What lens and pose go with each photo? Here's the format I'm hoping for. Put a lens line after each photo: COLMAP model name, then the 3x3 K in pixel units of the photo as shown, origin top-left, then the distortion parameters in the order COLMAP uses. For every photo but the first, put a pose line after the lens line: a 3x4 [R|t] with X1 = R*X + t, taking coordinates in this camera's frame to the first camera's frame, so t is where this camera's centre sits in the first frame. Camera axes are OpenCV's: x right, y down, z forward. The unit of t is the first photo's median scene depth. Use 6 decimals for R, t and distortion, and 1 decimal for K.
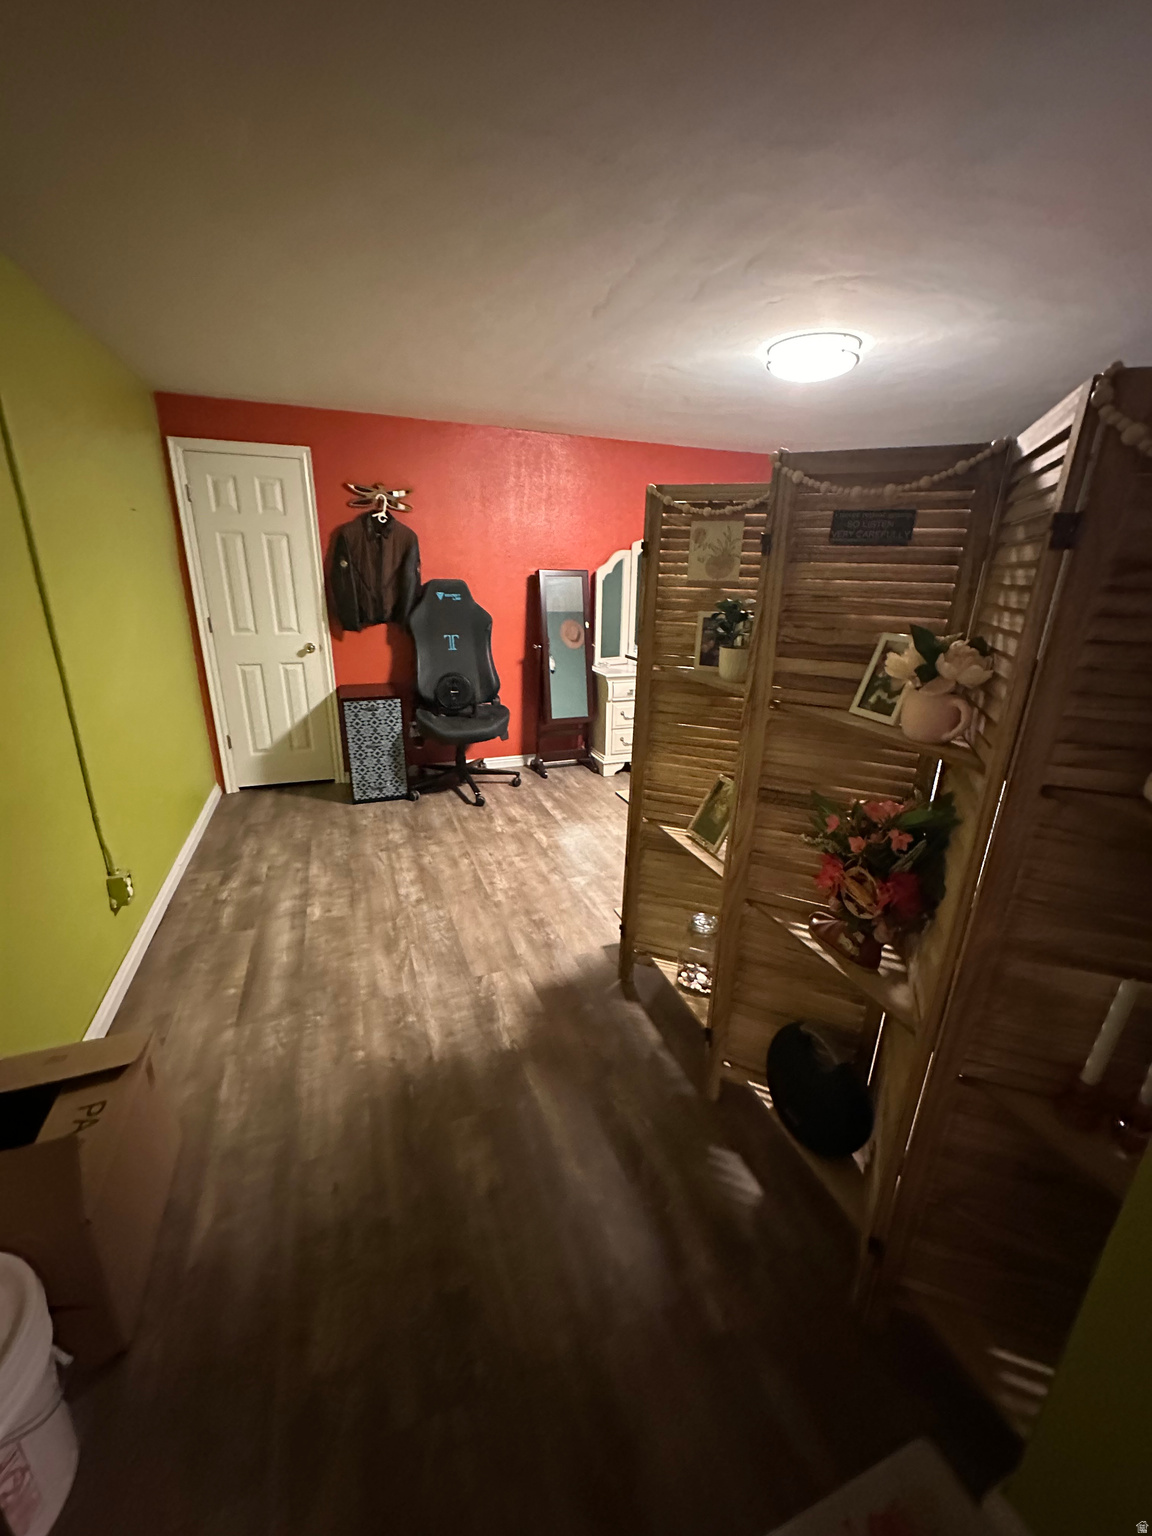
lens RADIAL K [[609.7, 0, 574.1], [0, 609.7, 752.5], [0, 0, 1]] dist [0.000496, 0.000034]
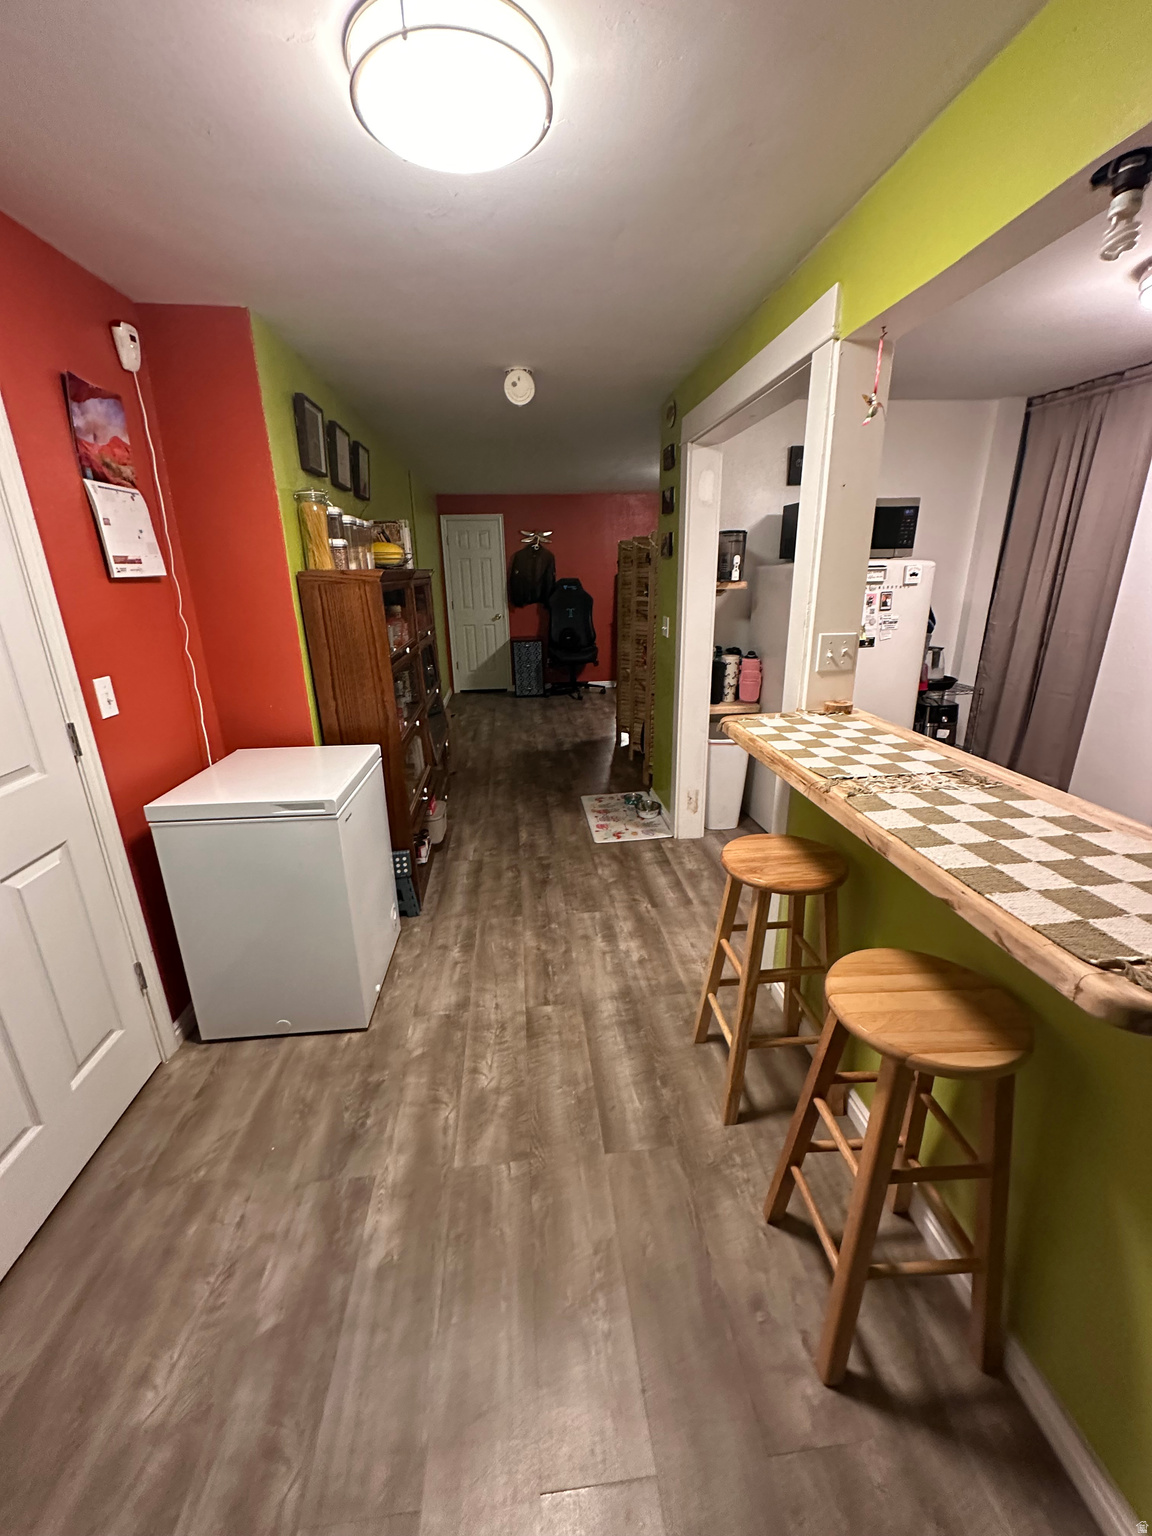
lens RADIAL K [[609.1, 0, 576.0], [0, 609.1, 768.0], [0, 0, 1]] dist [0.000832, 0.000101]
pose [[0.965005, 0.045202, -0.258304, 0.313410], [-0.044139, 0.998976, 0.009917, 0.270504], [0.258488, 0.001832, 0.966013, -0.771646]]
